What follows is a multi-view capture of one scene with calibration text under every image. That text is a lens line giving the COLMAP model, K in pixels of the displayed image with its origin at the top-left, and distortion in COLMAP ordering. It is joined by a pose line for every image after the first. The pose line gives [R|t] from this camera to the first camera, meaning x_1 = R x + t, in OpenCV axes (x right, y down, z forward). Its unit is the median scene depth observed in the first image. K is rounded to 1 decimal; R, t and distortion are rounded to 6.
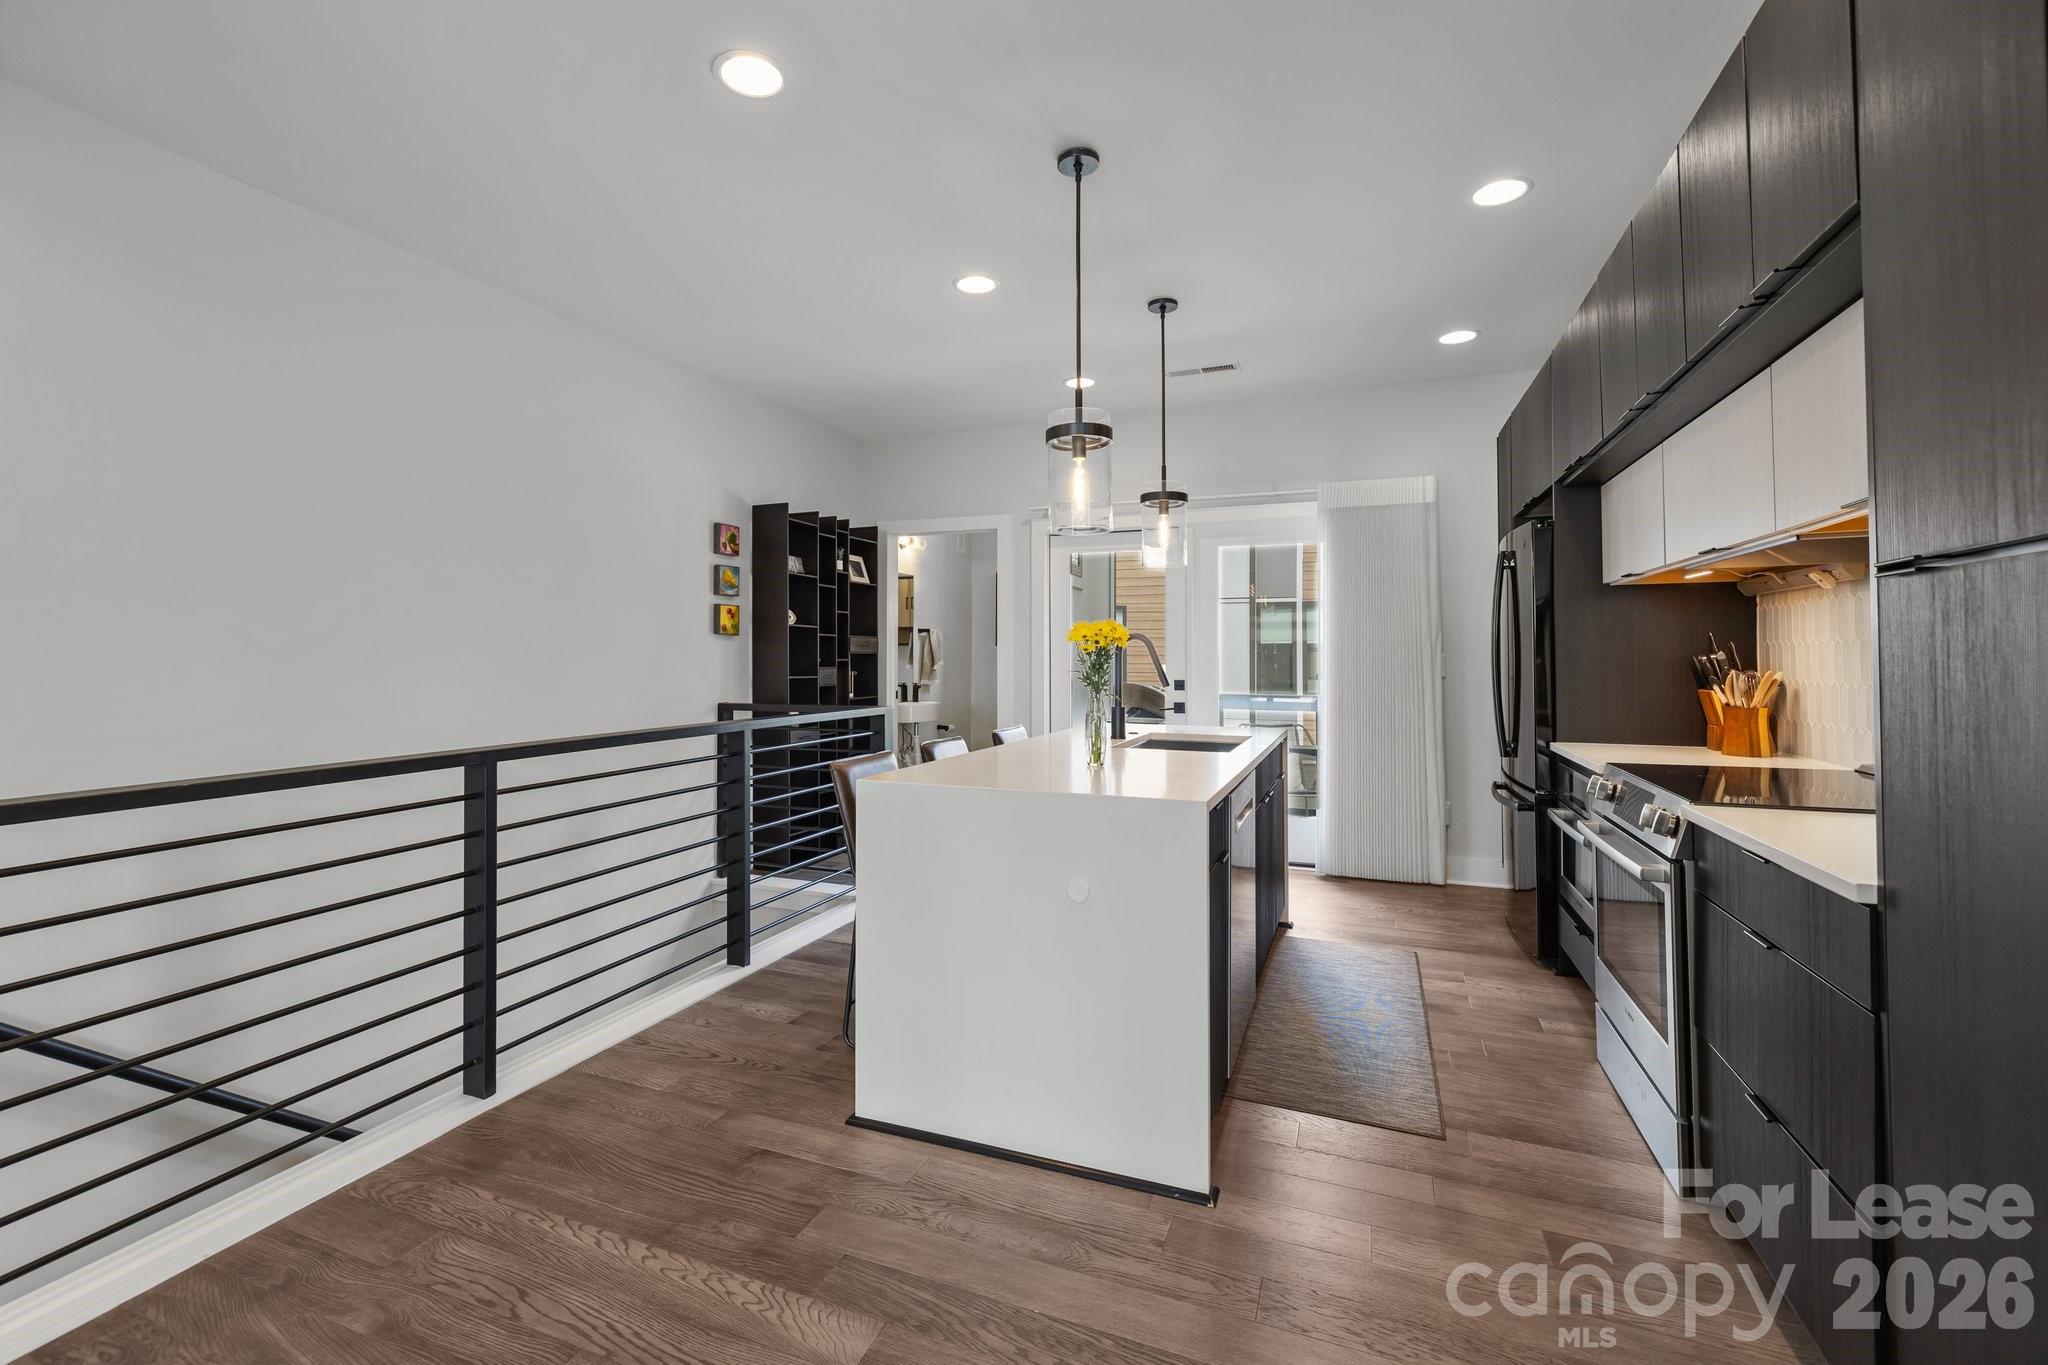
lens RADIAL K [[856.3, 0, 1030.2], [0, 856.3, 645.2], [0, 0, 1]] dist [-0.000155, 0.000738]
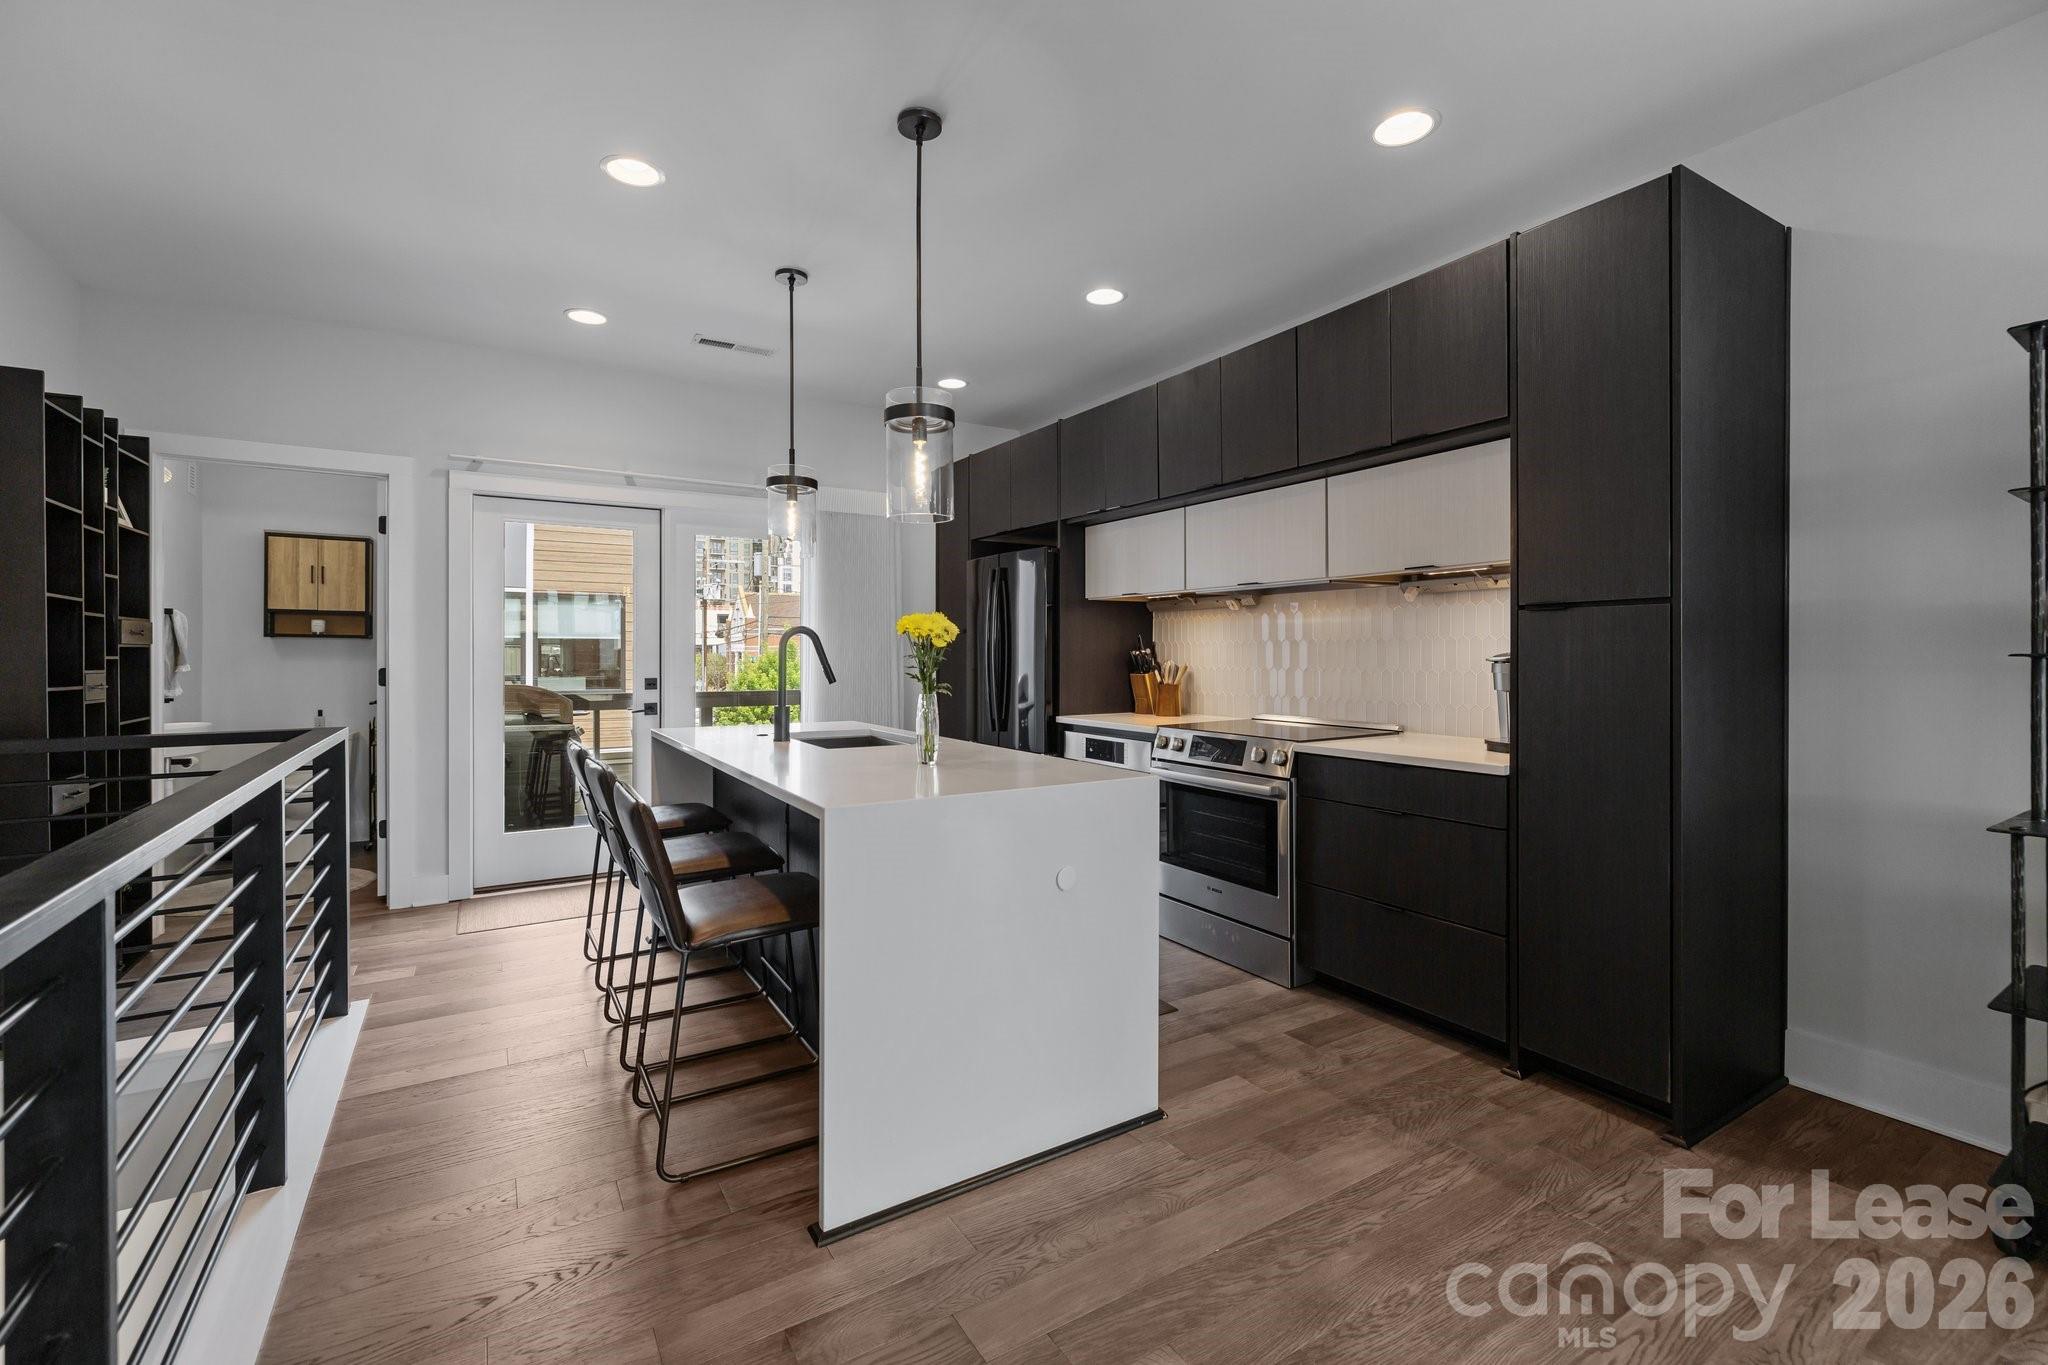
lens RADIAL K [[856.3, 0, 971.3], [0, 856.3, 660.5], [0, 0, 1]] dist [-0.000155, 0.000738]
pose [[0.620435, -0.009090, 0.784205, -0.461242], [-0.009177, 0.999780, 0.018849, 0.003348], [-0.784204, -0.018891, 0.620215, 0.258722]]
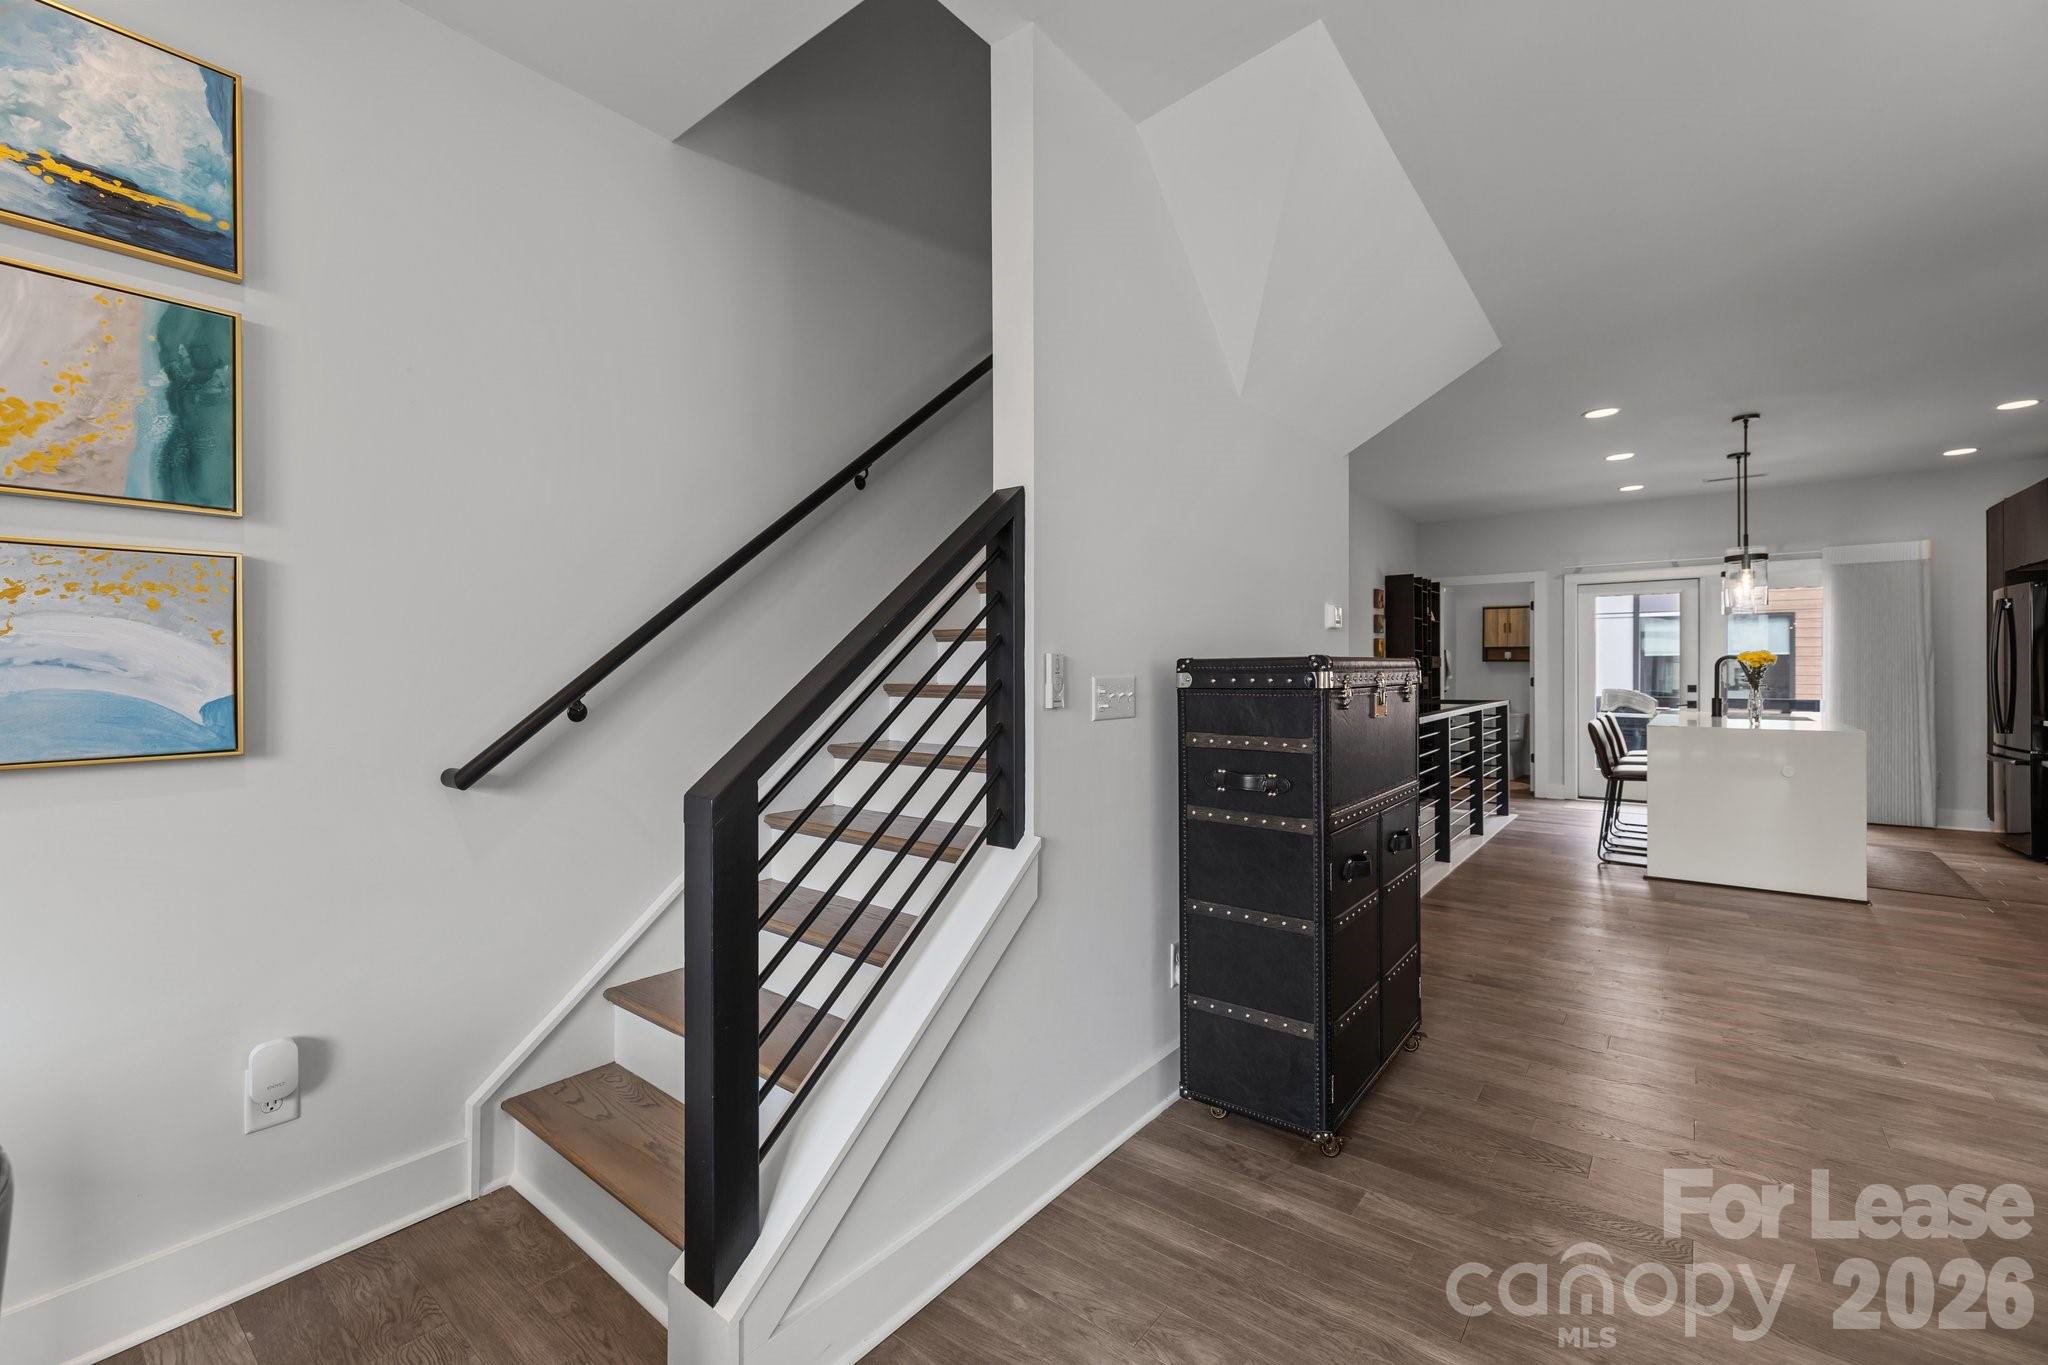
lens RADIAL K [[856.3, 0, 1024.5], [0, 856.3, 671.9], [0, 0, 1]] dist [-0.000155, 0.000738]
pose [[0.958397, -0.005585, -0.285382, -0.698632], [0.010224, 0.999839, 0.014770, -0.019662], [0.285254, -0.017074, 0.958300, -0.989165]]
